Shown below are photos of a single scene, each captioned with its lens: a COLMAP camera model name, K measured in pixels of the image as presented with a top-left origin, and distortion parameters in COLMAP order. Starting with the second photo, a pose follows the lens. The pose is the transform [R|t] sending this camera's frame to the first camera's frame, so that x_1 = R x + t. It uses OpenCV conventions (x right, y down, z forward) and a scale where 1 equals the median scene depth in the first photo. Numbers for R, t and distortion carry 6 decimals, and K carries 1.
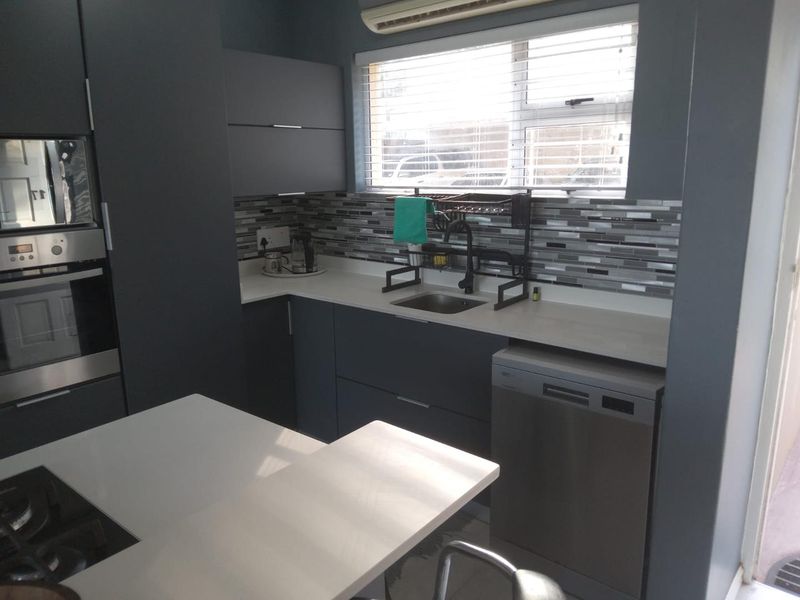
lens RADIAL K [[586.5, 0, 397.8], [0, 586.5, 299.2], [0, 0, 1]] dist [0.049531, -0.076936]
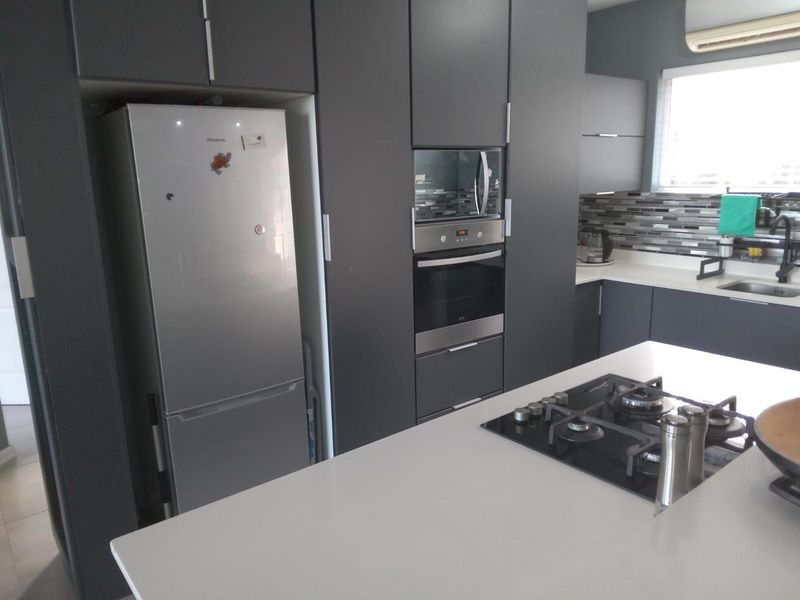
lens RADIAL K [[586.5, 0, 397.1], [0, 586.5, 299.6], [0, 0, 1]] dist [0.049531, -0.076936]
pose [[0.977090, 0.037552, -0.209486, -0.346427], [-0.039039, 0.999233, -0.002965, 0.052484], [0.209214, 0.011075, 0.977807, -0.230072]]
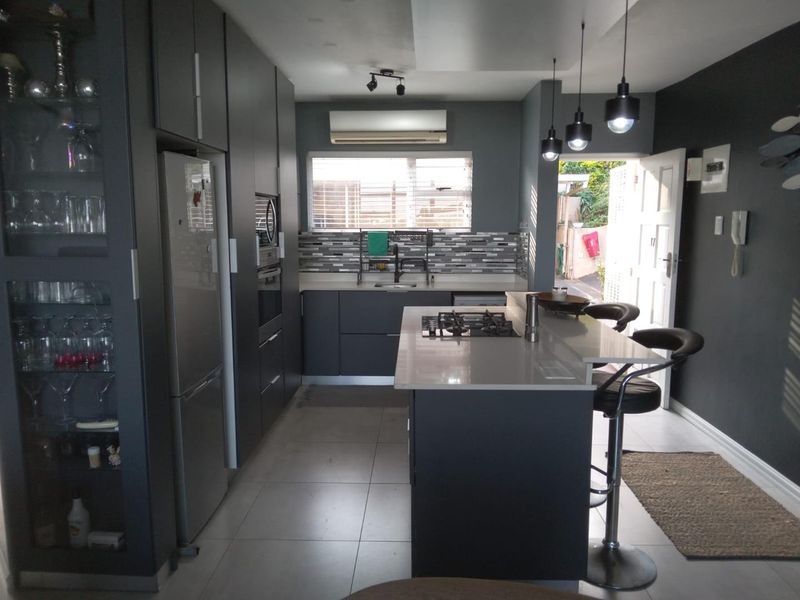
lens RADIAL K [[586.5, 0, 399.2], [0, 586.5, 295.7], [0, 0, 1]] dist [0.049531, -0.076936]
pose [[0.793587, -0.062713, 0.605216, -1.009373], [0.122992, 0.990675, -0.058619, 0.142184], [-0.595896, 0.120956, 0.793900, -0.502047]]
